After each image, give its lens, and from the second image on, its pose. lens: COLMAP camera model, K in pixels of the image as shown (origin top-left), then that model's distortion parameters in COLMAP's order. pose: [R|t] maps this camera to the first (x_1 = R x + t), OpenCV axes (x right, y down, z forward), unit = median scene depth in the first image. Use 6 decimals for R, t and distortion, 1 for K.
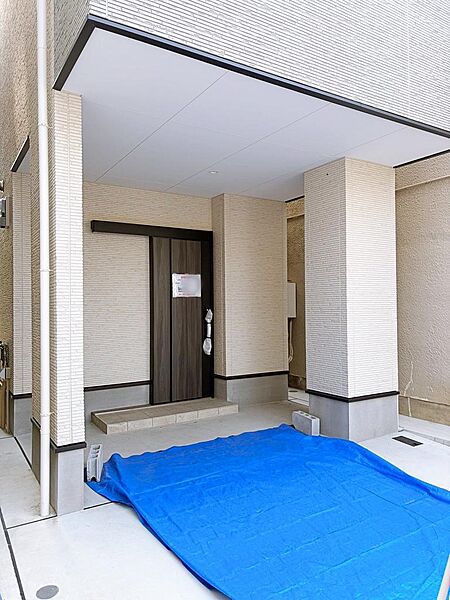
lens RADIAL K [[453.5, 0, 225.0], [0, 453.5, 300.0], [0, 0, 1]] dist [0.311260, -0.000056]
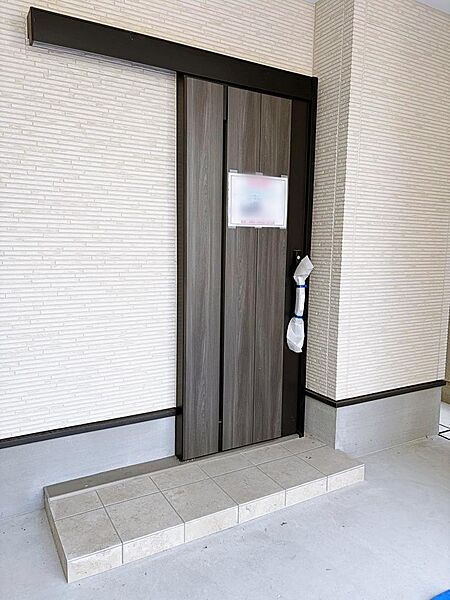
lens RADIAL K [[450.6, 0, 225.0], [0, 450.6, 300.0], [0, 0, 1]] dist [0.093177, -0.000020]
pose [[0.998725, 0.029559, -0.040913, -0.095555], [-0.024212, 0.991797, 0.125509, 0.008953], [0.044287, -0.124359, 0.991248, 0.548203]]
